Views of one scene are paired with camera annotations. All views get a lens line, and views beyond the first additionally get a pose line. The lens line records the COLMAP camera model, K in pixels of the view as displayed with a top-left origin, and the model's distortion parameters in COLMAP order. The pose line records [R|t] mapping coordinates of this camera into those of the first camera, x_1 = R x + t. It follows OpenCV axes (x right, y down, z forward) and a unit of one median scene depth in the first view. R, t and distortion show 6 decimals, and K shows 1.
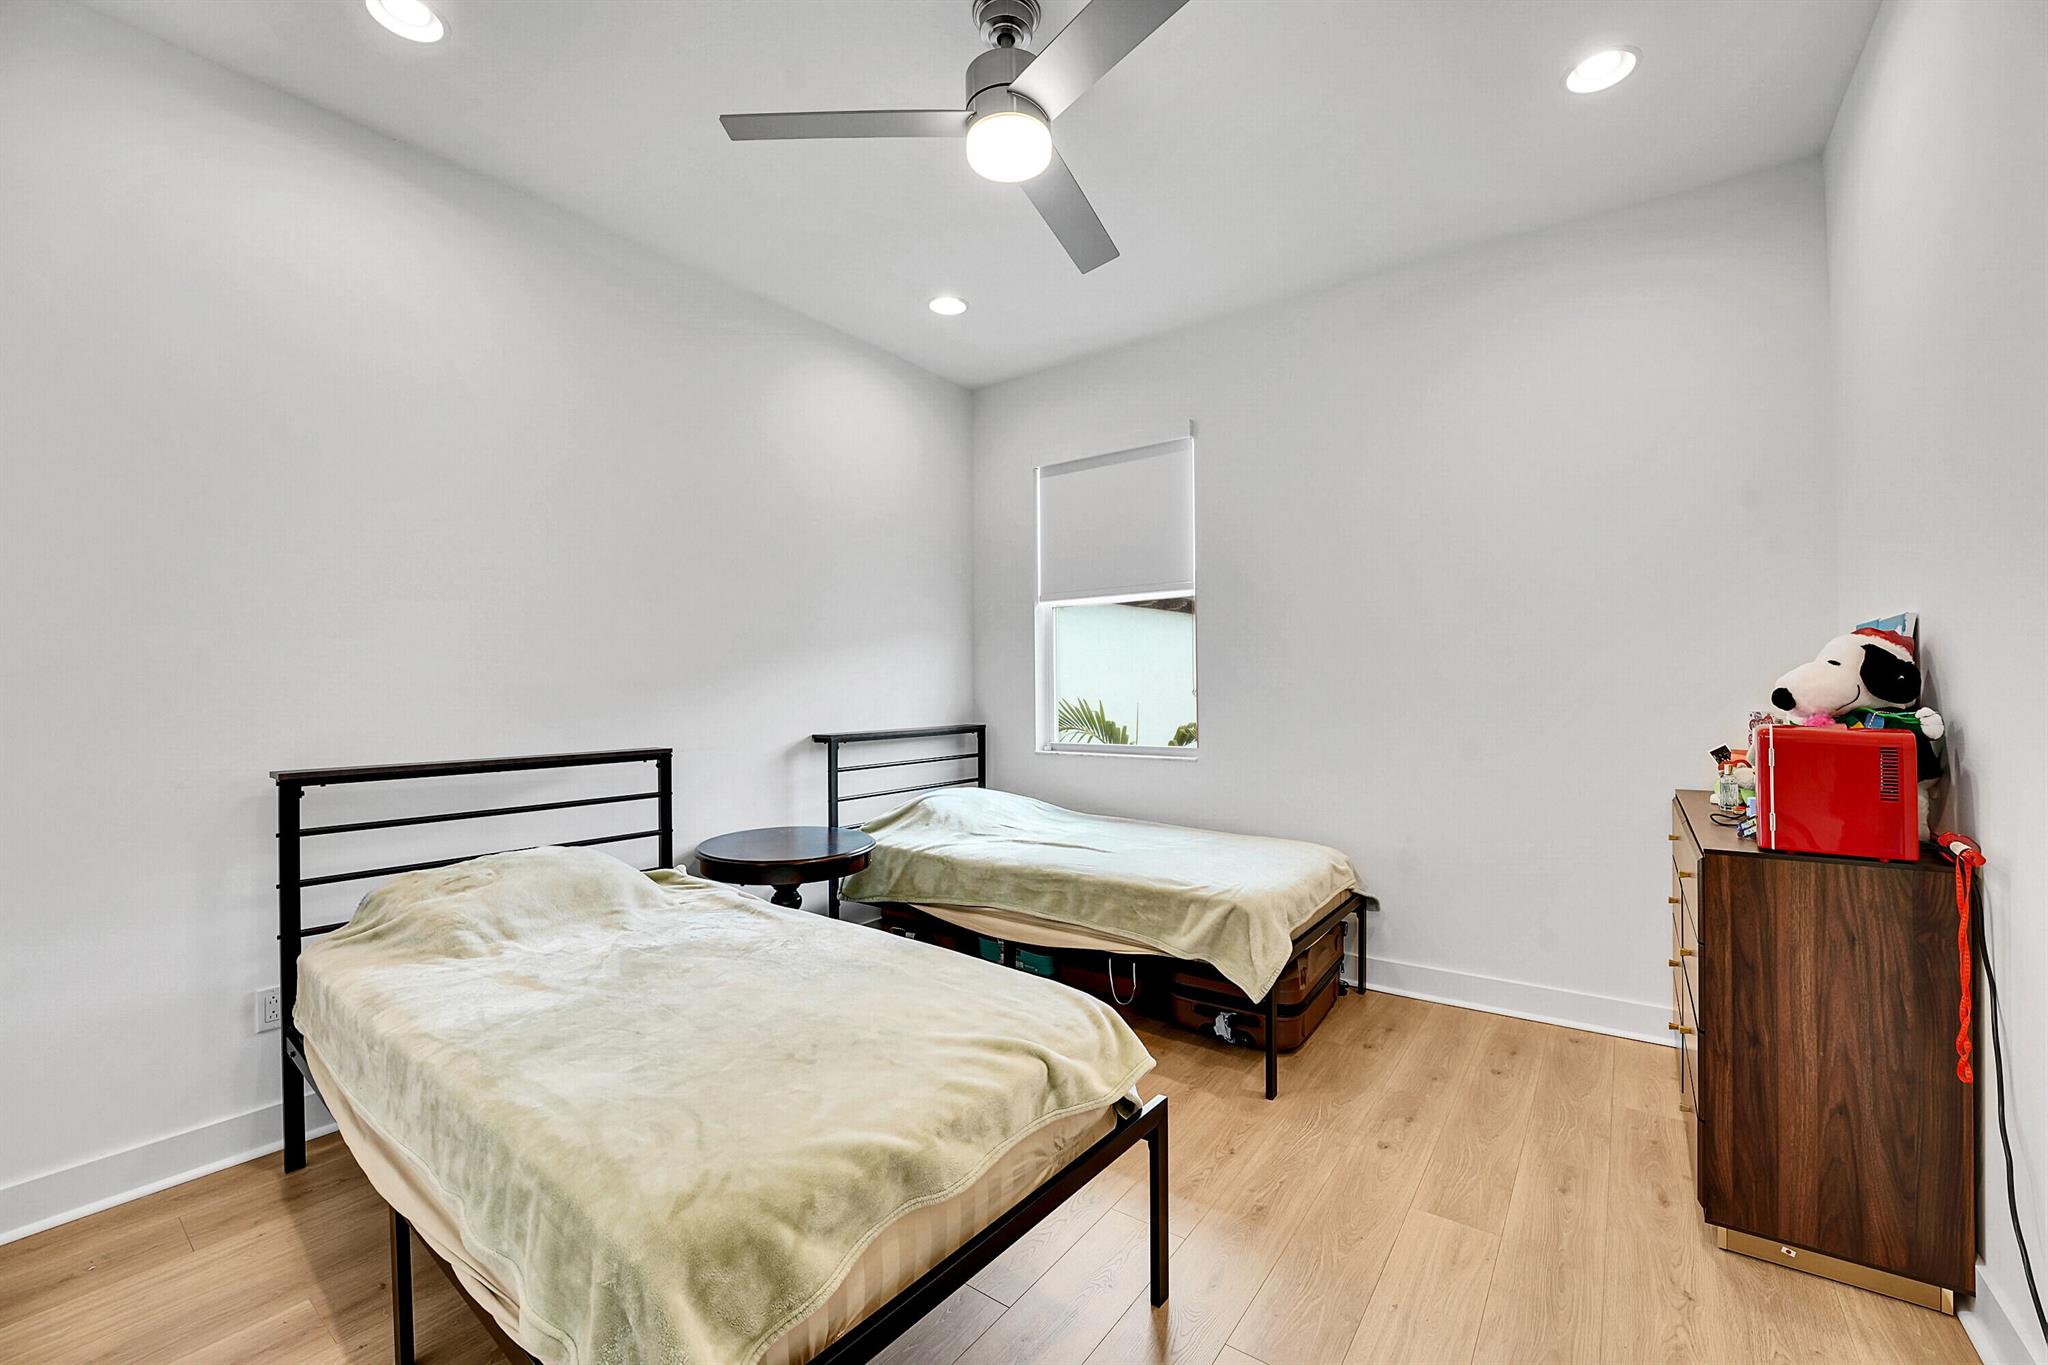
lens RADIAL K [[821.9, 0, 1028.0], [0, 821.9, 682.7], [0, 0, 1]] dist [-0.033383, 0.004361]
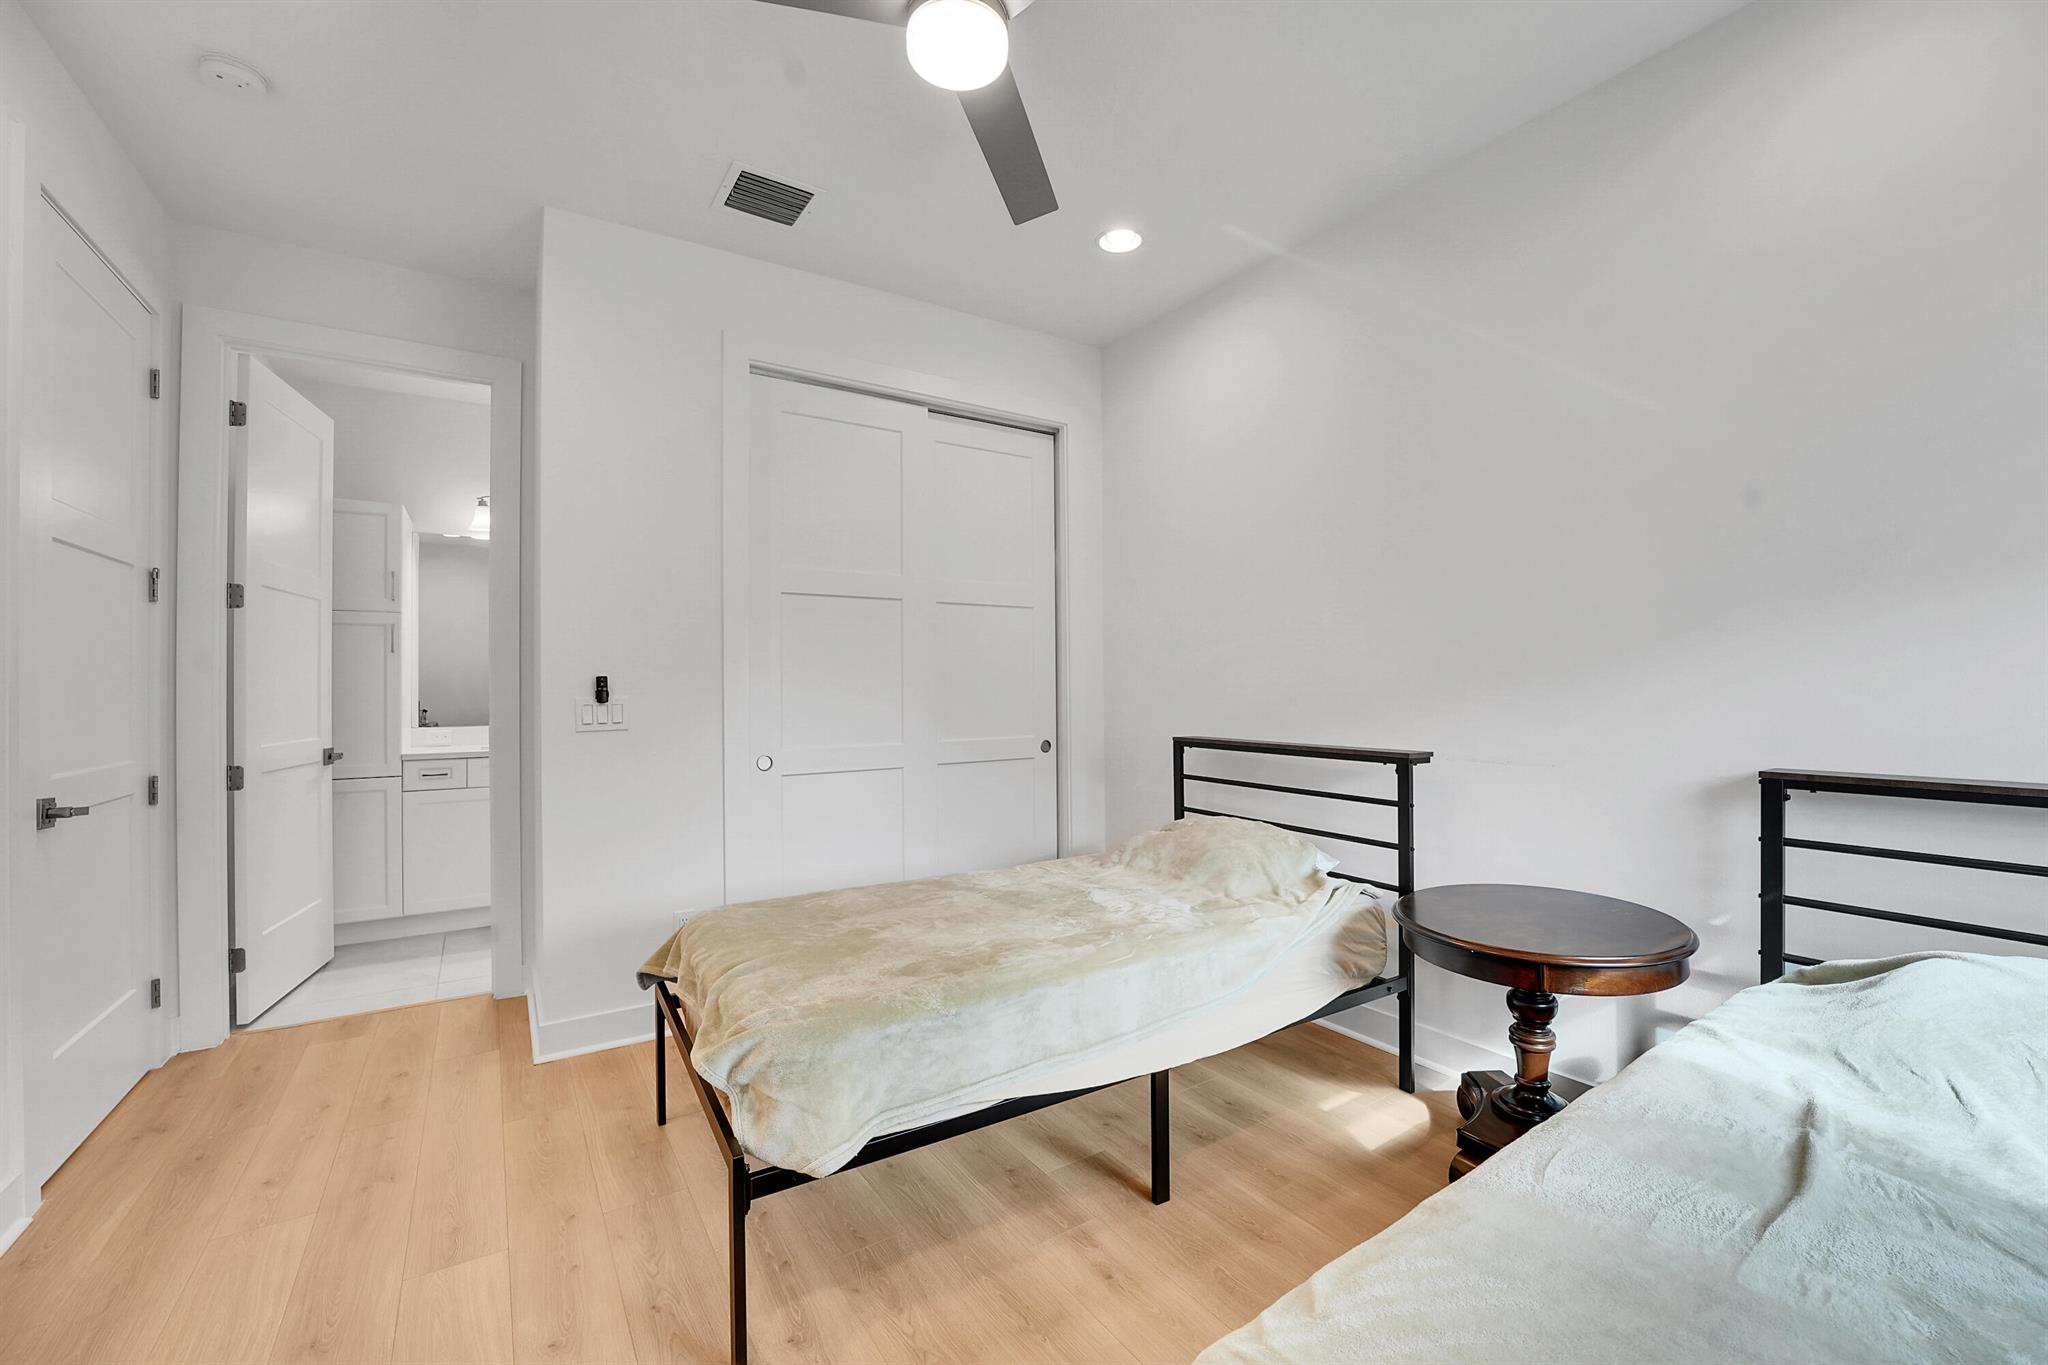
lens RADIAL K [[821.9, 0, 1028.0], [0, 821.9, 682.7], [0, 0, 1]] dist [-0.033383, 0.004361]
pose [[-0.343760, -0.005407, -0.939042, 0.499434], [0.005888, 0.999951, -0.007913, 0.011999], [0.939039, -0.008249, -0.343711, 0.931172]]
